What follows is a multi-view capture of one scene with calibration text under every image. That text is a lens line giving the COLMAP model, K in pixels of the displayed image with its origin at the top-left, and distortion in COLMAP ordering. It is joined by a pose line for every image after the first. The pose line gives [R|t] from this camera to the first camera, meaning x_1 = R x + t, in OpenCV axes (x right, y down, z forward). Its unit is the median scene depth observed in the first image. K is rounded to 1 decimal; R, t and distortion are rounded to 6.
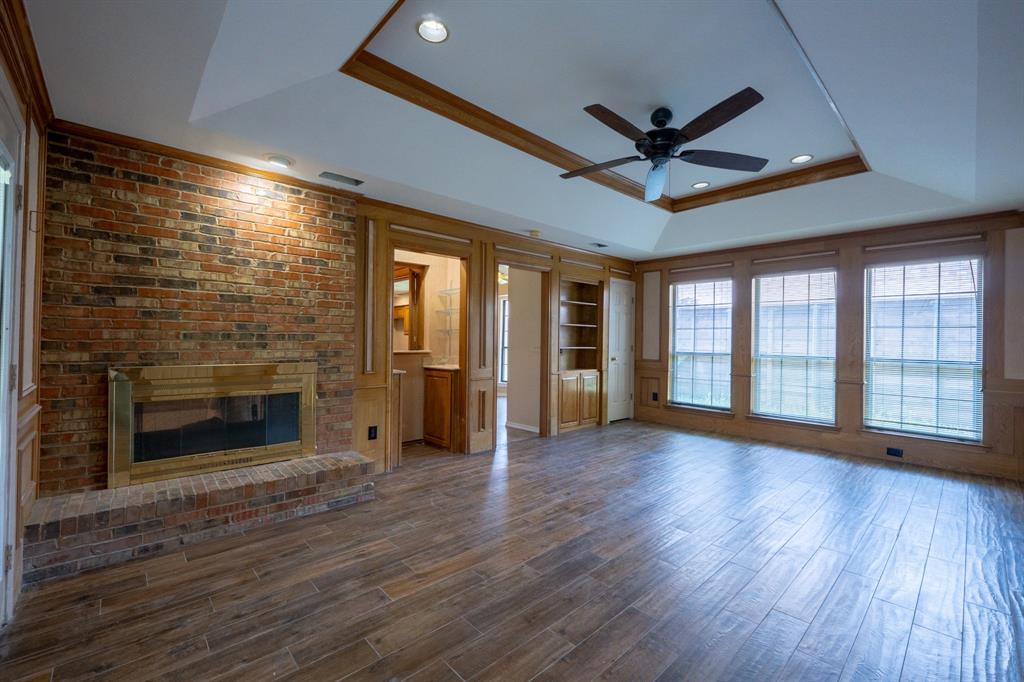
lens RADIAL K [[429.2, 0, 510.0], [0, 429.2, 336.8], [0, 0, 1]] dist [-0.005181, -0.000862]
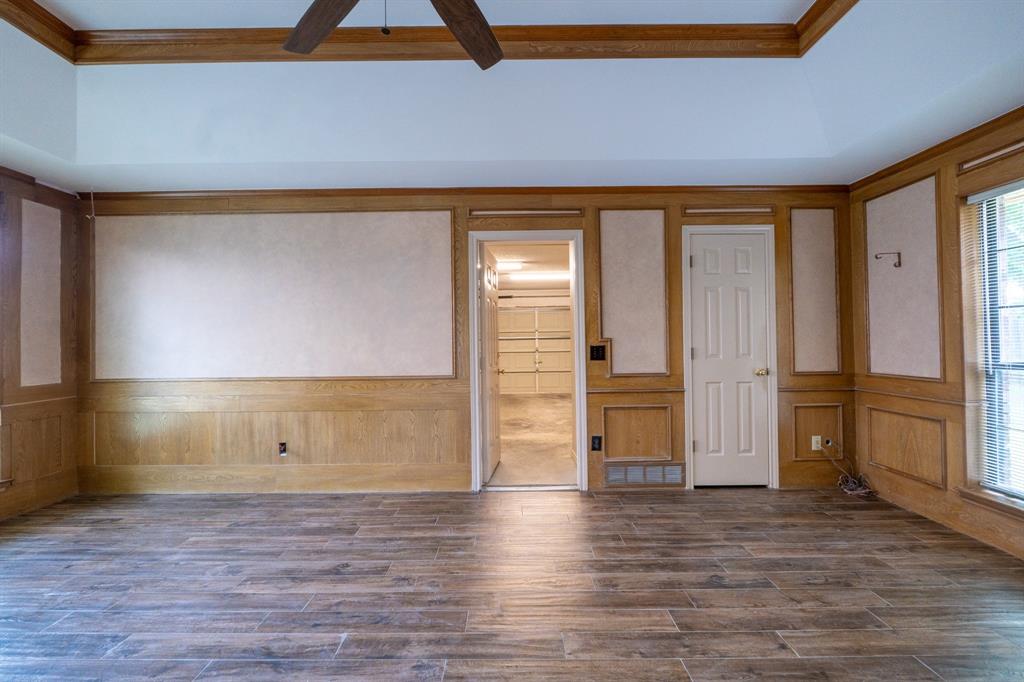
lens RADIAL K [[429.2, 0, 510.0], [0, 429.2, 336.8], [0, 0, 1]] dist [-0.005181, -0.000862]
pose [[-0.734524, 0.003108, 0.678576, -0.068396], [-0.002783, 0.999967, -0.007592, 0.016578], [-0.678577, -0.007465, -0.734491, 1.909300]]
